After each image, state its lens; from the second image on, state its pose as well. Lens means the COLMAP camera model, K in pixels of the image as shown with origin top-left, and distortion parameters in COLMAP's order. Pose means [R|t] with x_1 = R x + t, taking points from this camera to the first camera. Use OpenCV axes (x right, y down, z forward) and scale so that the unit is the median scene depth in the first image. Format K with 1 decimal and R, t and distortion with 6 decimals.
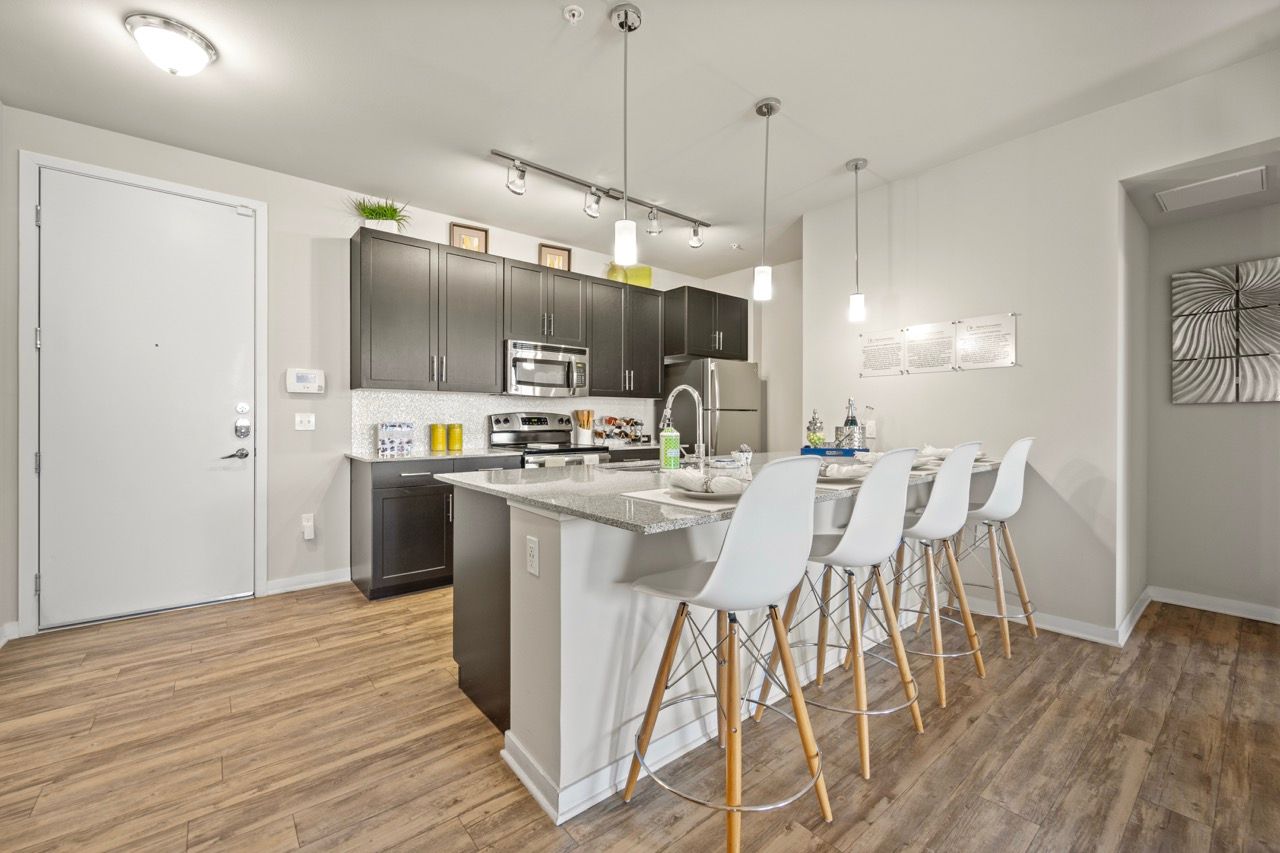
lens RADIAL K [[522.6, 0, 642.6], [0, 522.6, 423.6], [0, 0, 1]] dist [-0.000601, -0.000138]
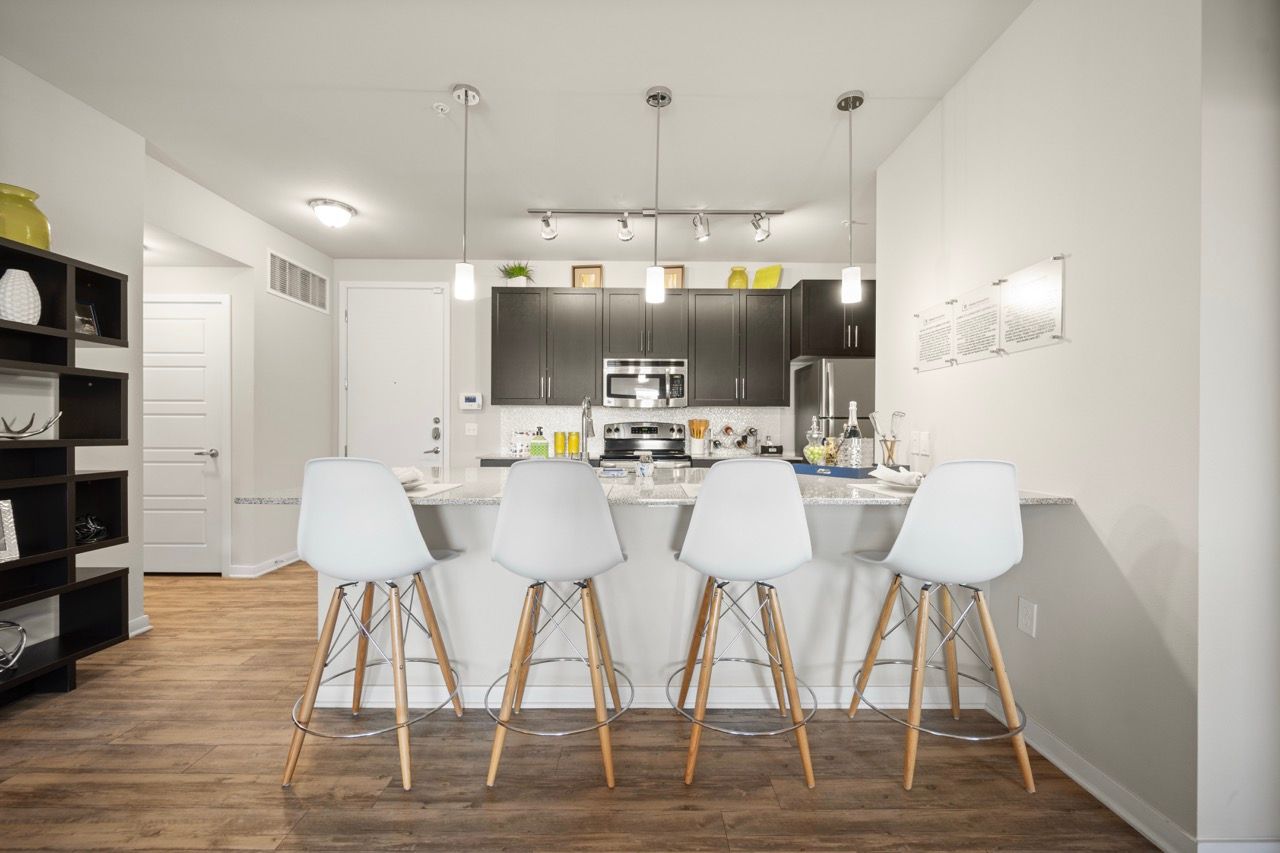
lens RADIAL K [[520.3, 0, 640.8], [0, 520.3, 433.7], [0, 0, 1]] dist [0.002422, -0.000591]
pose [[0.773341, 0.009032, -0.633926, 0.528659], [-0.008649, 0.999956, 0.003696, -0.001612], [0.633931, 0.002624, 0.773385, 0.167637]]
